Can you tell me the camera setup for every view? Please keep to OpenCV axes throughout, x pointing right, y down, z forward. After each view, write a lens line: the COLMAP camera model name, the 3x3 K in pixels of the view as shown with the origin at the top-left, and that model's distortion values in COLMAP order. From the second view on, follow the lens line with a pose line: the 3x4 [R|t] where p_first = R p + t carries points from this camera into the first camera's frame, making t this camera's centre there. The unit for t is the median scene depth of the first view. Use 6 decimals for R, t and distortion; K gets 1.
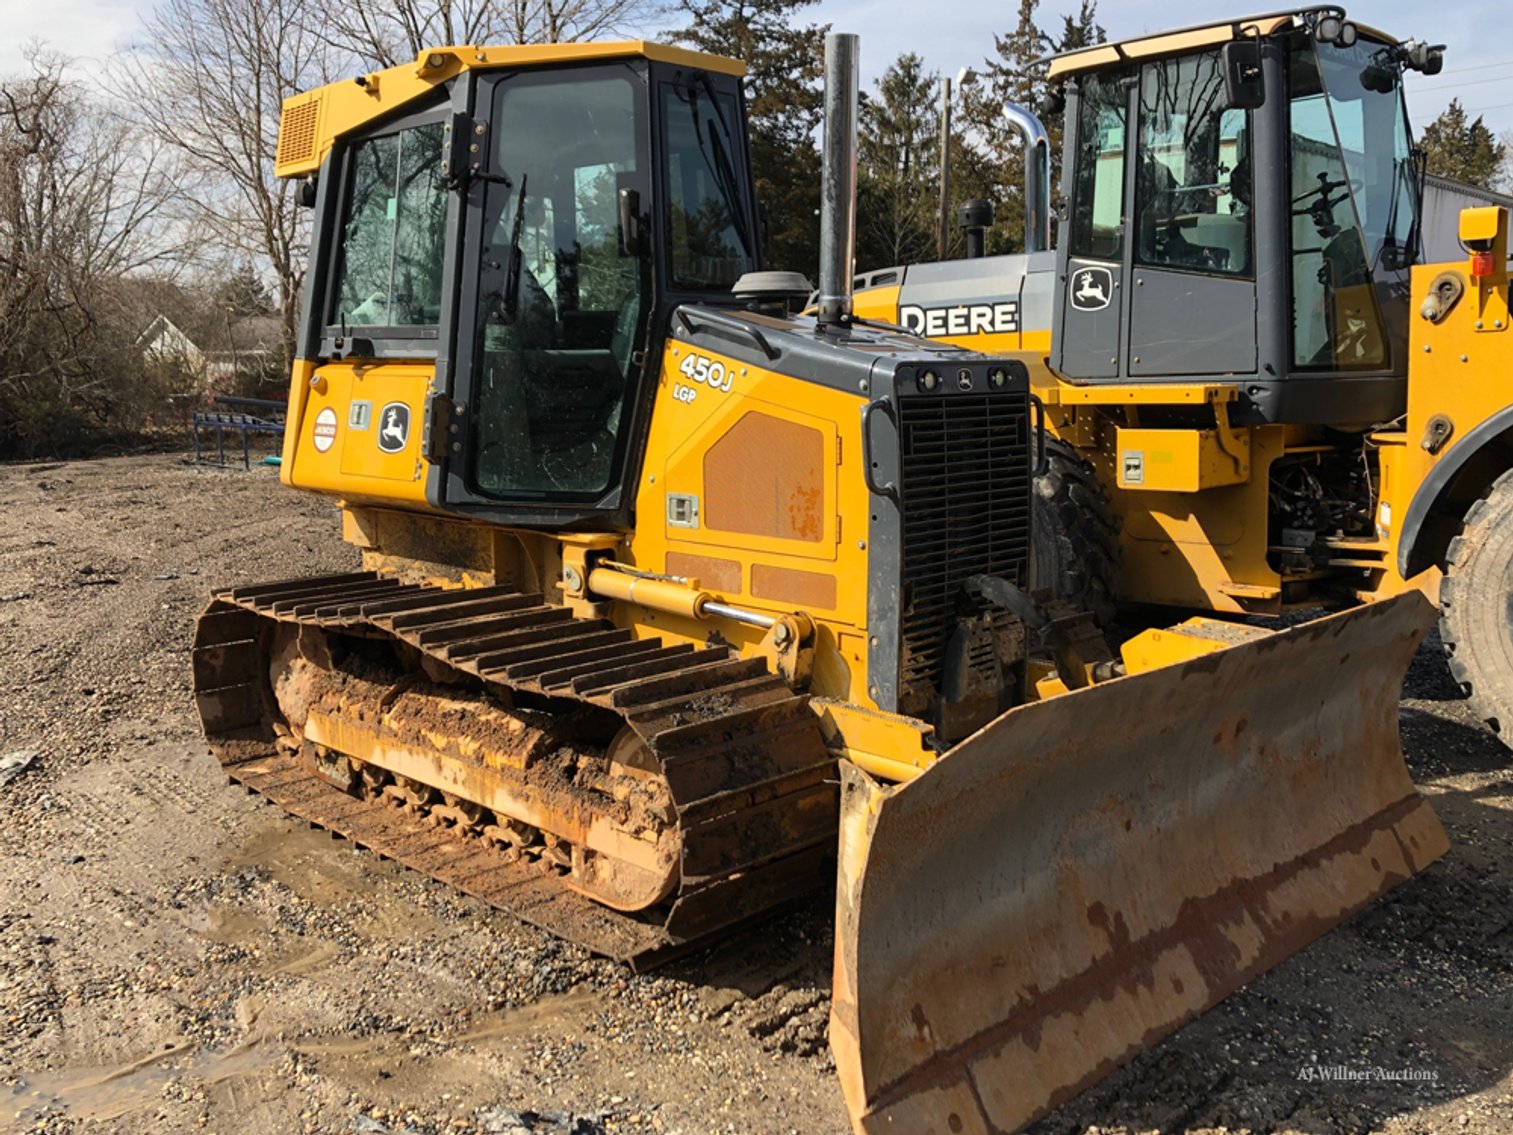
lens RADIAL K [[1368.2, 0, 764.1], [0, 1368.2, 541.3], [0, 0, 1]] dist [0.037132, -0.015401]
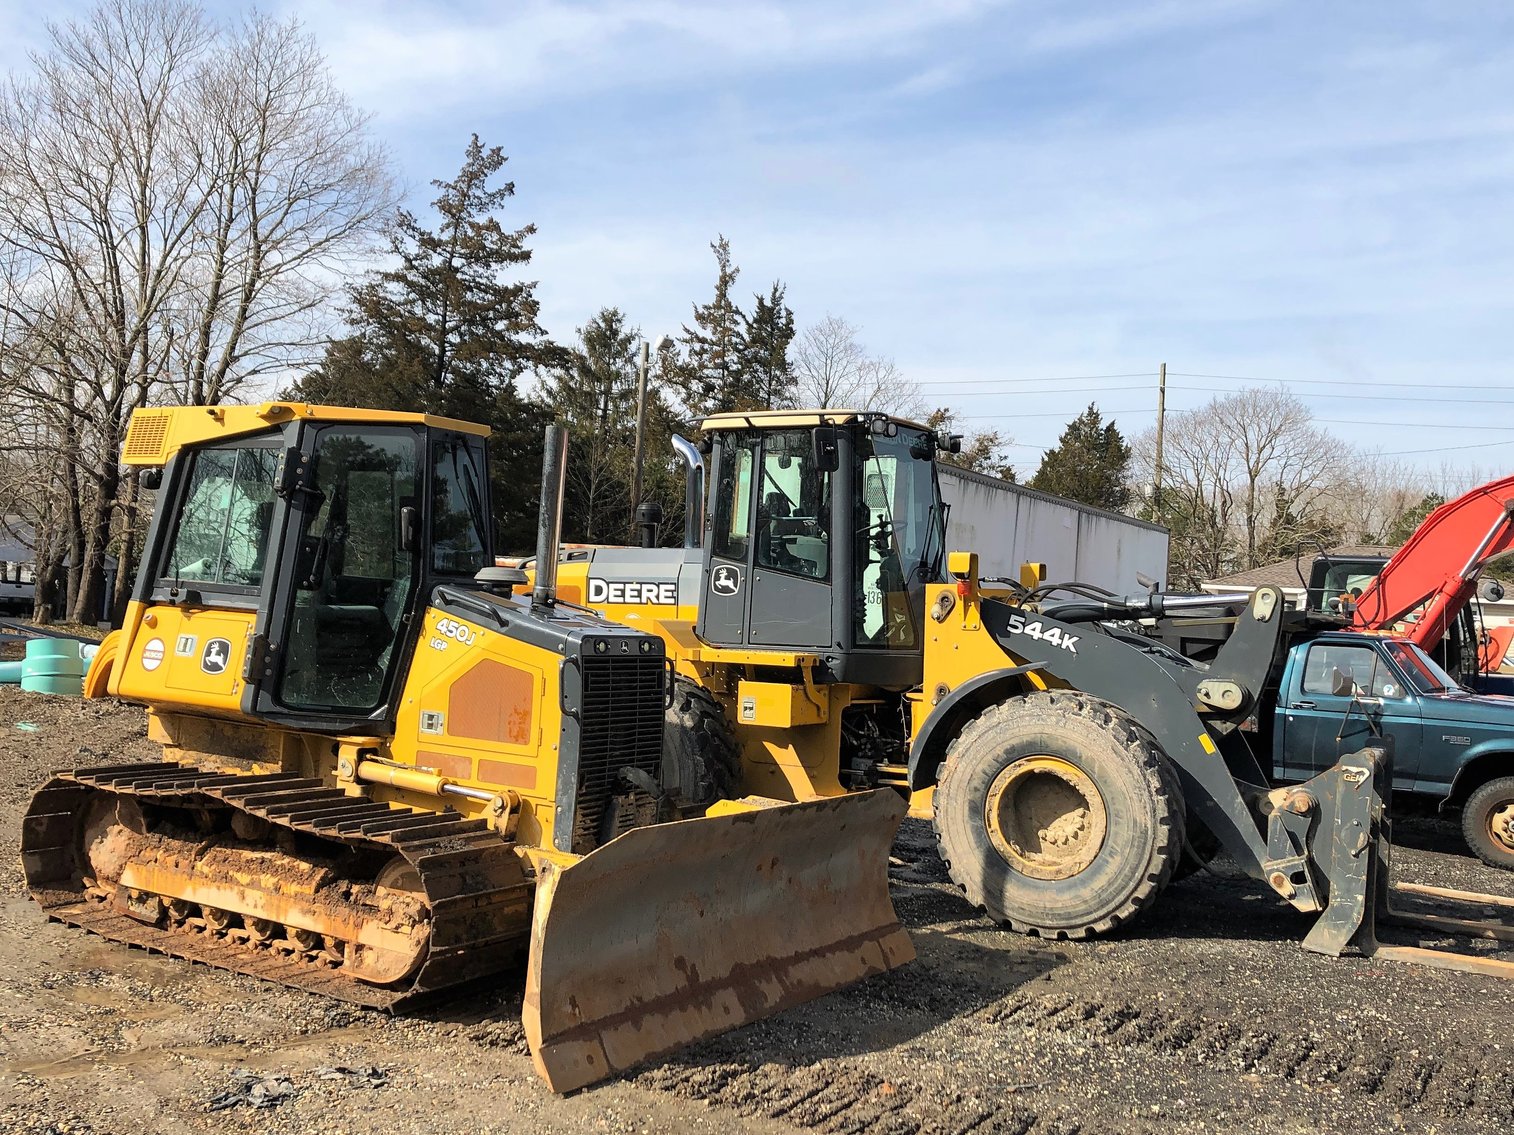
lens RADIAL K [[1362.5, 0, 761.3], [0, 1362.5, 606.6], [0, 0, 1]] dist [0.178334, -0.447577]
pose [[0.973398, 0.061442, 0.220728, -0.044727], [-0.032929, 0.990887, -0.130609, 0.032682], [-0.226741, 0.119866, 0.966551, -0.488703]]
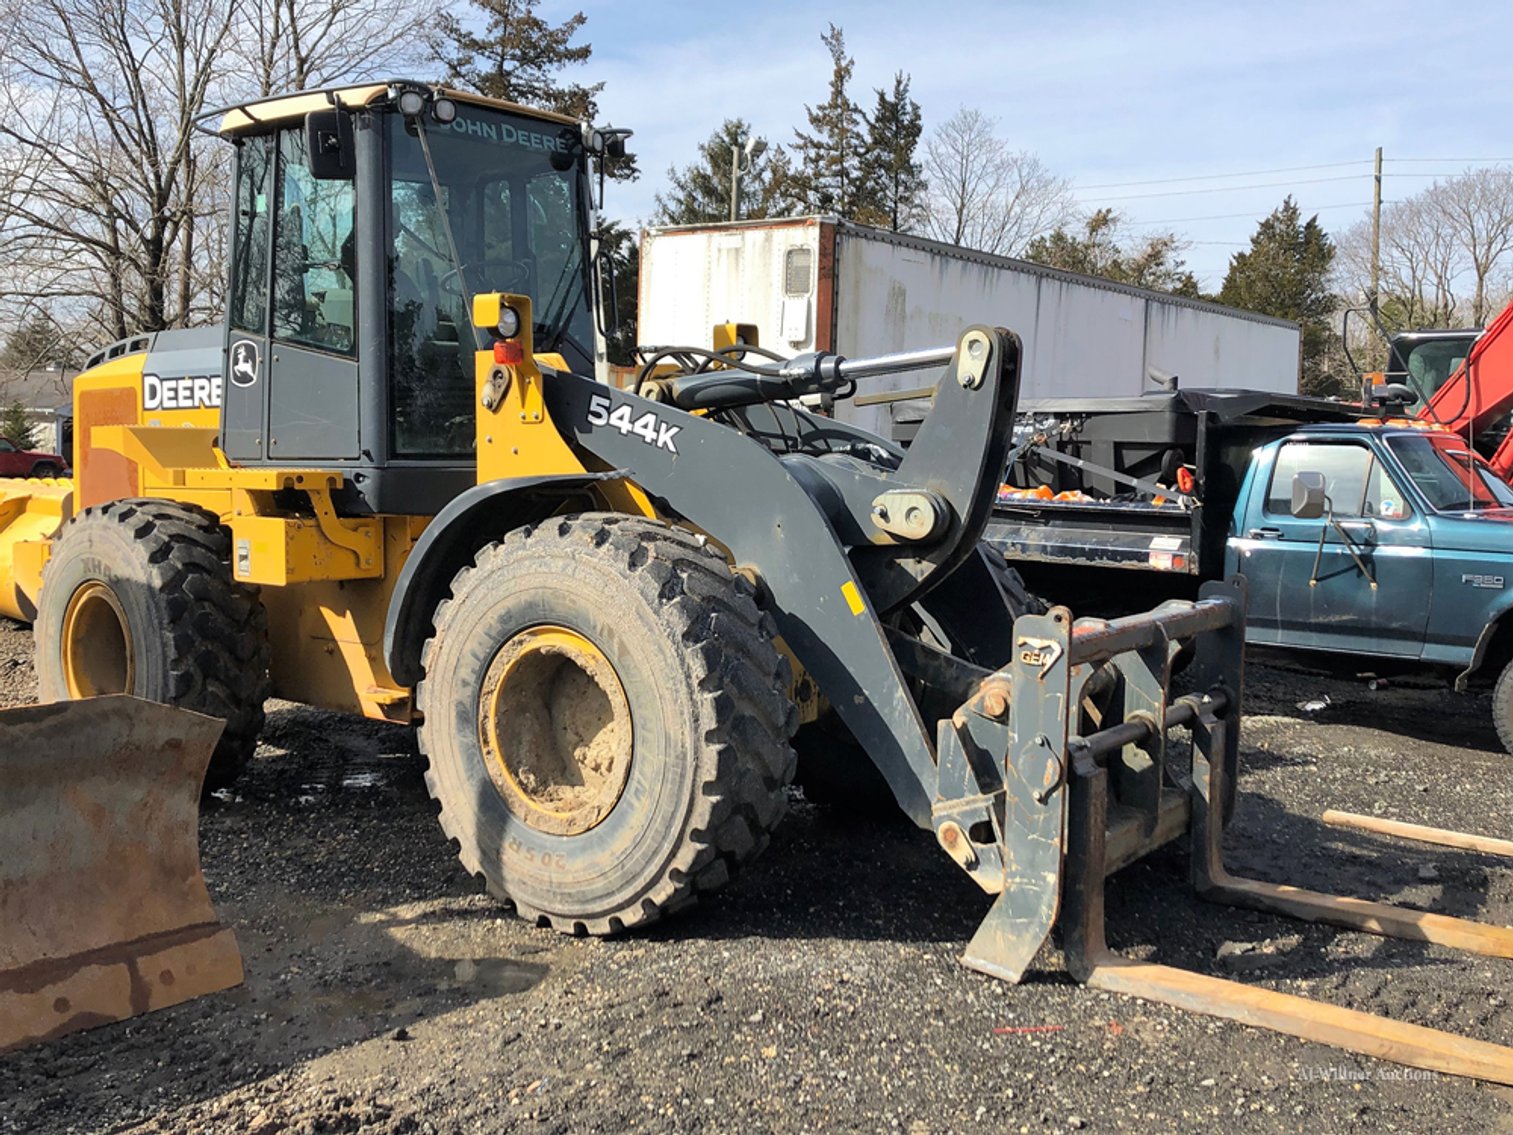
lens RADIAL K [[1492.8, 0, 713.9], [0, 1492.8, 518.7], [0, 0, 1]] dist [0.107888, -0.219575]
pose [[0.995325, 0.027246, 0.092659, 0.645091], [-0.019853, 0.996614, -0.079795, -0.008067], [-0.094519, 0.077583, 0.992495, -0.031787]]
